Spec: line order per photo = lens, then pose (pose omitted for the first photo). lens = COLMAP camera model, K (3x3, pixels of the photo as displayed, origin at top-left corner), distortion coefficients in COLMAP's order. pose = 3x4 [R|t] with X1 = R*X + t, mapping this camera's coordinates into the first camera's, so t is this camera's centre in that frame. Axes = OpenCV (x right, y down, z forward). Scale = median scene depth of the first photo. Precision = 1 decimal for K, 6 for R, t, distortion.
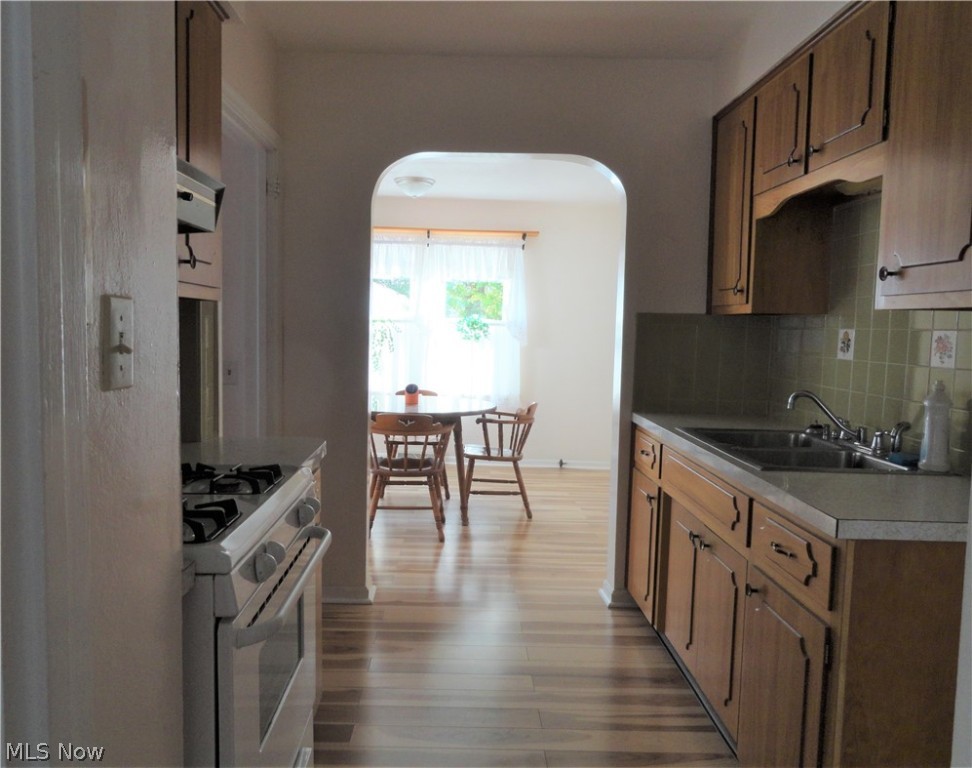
lens RADIAL K [[720.1, 0, 482.9], [0, 720.1, 380.5], [0, 0, 1]] dist [0.000255, 0.002244]
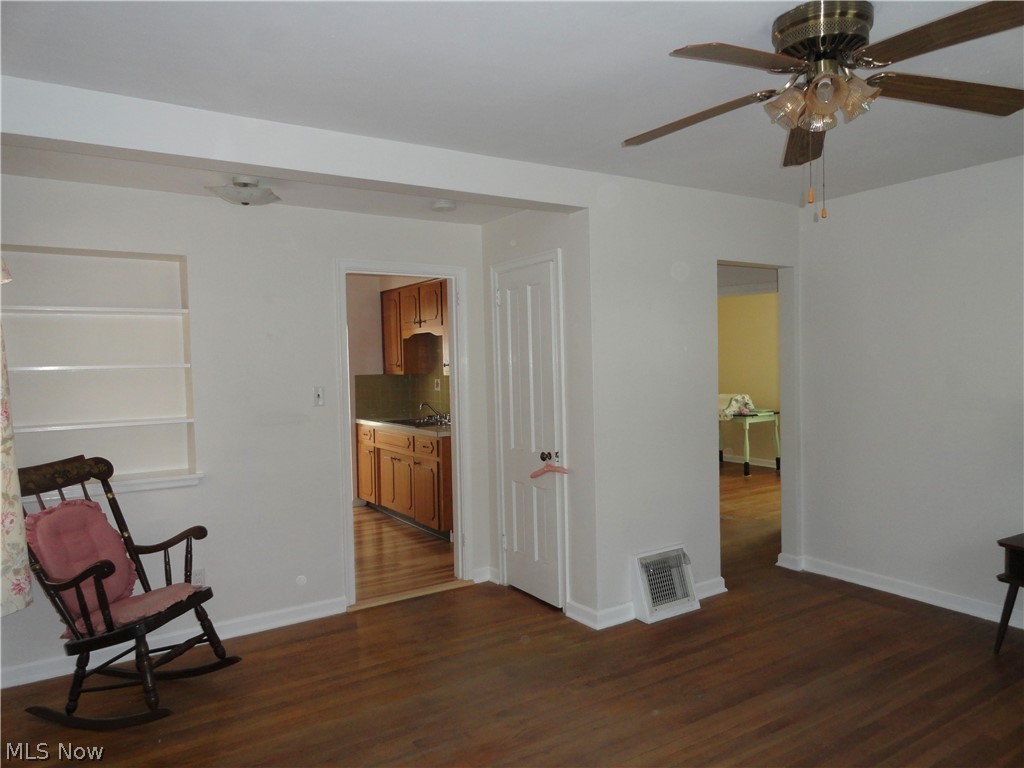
lens RADIAL K [[707.2, 0, 510.4], [0, 707.2, 383.6], [0, 0, 1]] dist [-0.001861, -0.000022]
pose [[0.846435, -0.056113, 0.529527, -0.733479], [0.079146, 0.996644, -0.020899, 0.025008], [-0.526577, 0.059600, 0.848036, -1.528134]]
